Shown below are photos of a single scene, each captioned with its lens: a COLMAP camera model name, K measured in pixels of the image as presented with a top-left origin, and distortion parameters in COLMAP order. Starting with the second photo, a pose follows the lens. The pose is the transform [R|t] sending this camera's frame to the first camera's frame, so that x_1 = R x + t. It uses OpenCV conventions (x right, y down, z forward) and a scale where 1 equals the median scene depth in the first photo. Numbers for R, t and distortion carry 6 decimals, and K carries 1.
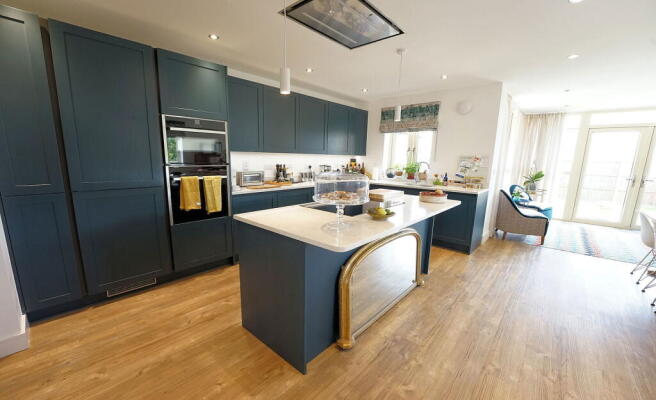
lens RADIAL K [[264.5, 0, 310.5], [0, 264.5, 208.3], [0, 0, 1]] dist [-0.016539, 0.000517]
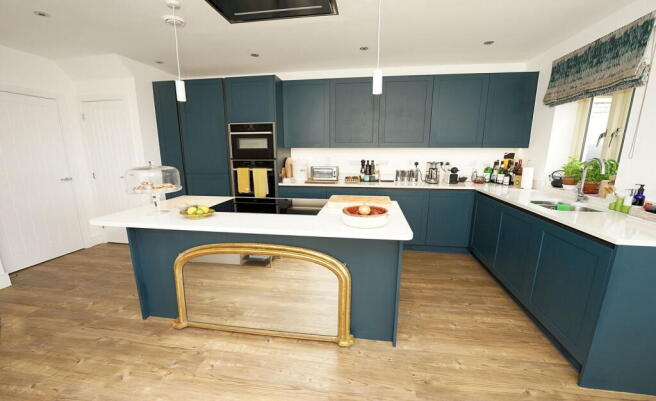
lens RADIAL K [[264.5, 0, 328.2], [0, 264.5, 208.6], [0, 0, 1]] dist [-0.016539, 0.000517]
pose [[0.563998, 0.160114, -0.810105, 0.802750], [-0.144509, 0.985021, 0.094078, -0.094409], [0.813034, 0.064008, 0.578688, 0.521869]]
